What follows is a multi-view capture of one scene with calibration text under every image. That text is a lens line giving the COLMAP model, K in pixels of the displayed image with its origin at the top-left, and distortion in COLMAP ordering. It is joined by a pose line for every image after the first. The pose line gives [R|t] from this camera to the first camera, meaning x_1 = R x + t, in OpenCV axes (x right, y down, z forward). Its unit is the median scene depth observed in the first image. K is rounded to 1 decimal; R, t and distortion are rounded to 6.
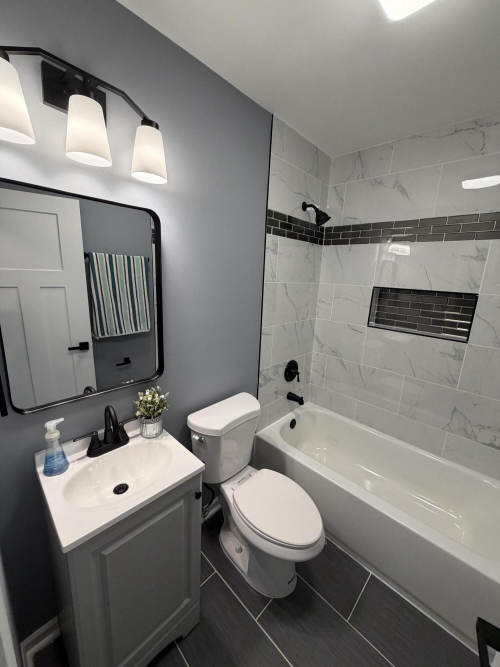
lens RADIAL K [[266.6, 0, 250.5], [0, 266.6, 332.0], [0, 0, 1]] dist [0.000626, -0.000394]
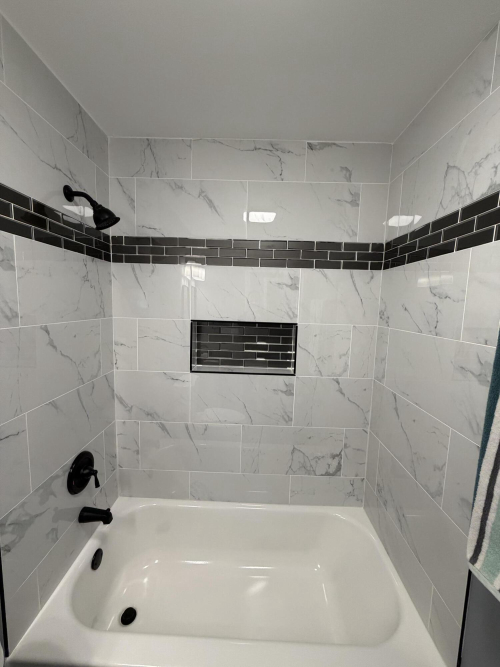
lens RADIAL K [[266.6, 0, 250.5], [0, 266.6, 332.0], [0, 0, 1]] dist [0.000626, -0.000394]
pose [[0.736855, -0.095971, 0.669205, 0.071428], [0.150491, 0.988321, -0.023968, -0.090800], [-0.659089, 0.118370, 0.742692, 0.320006]]
